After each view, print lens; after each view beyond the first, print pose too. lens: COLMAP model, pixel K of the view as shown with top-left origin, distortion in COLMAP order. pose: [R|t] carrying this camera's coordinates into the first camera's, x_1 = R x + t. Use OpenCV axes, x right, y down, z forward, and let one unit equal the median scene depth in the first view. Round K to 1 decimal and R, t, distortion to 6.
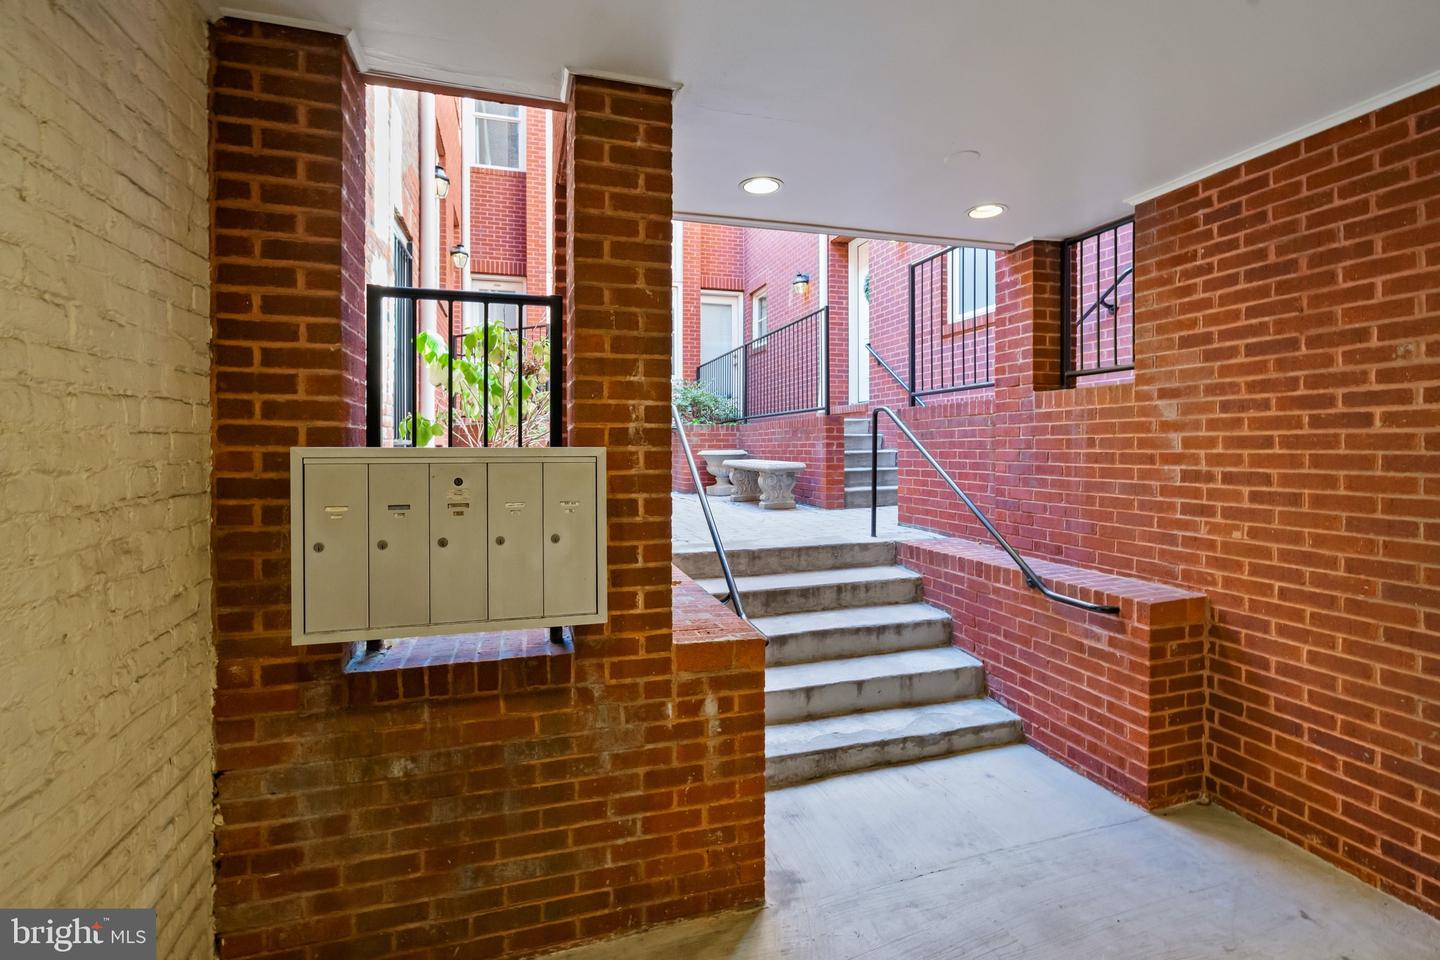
lens RADIAL K [[662.3, 0, 719.0], [0, 662.3, 447.9], [0, 0, 1]] dist [0.005586, 0.000612]
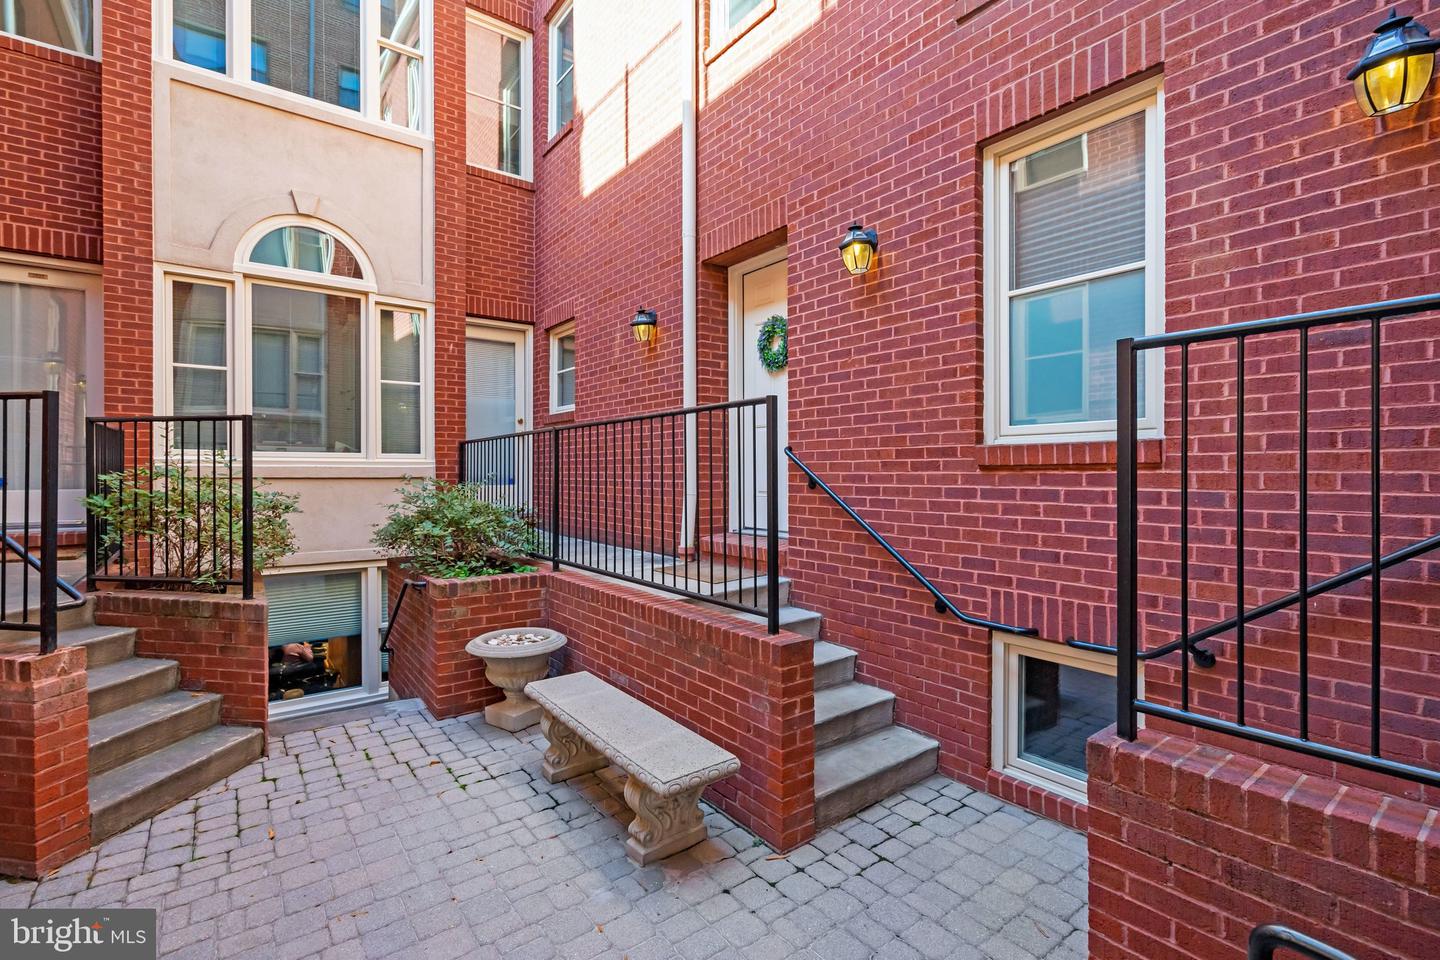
lens RADIAL K [[662.3, 0, 716.5], [0, 662.3, 477.2], [0, 0, 1]] dist [0.005586, 0.000612]
pose [[0.940269, 0.001329, 0.340431, -0.019607], [-0.002375, 0.999994, 0.002657, -0.097724], [-0.340425, -0.003306, 0.940266, 0.358143]]
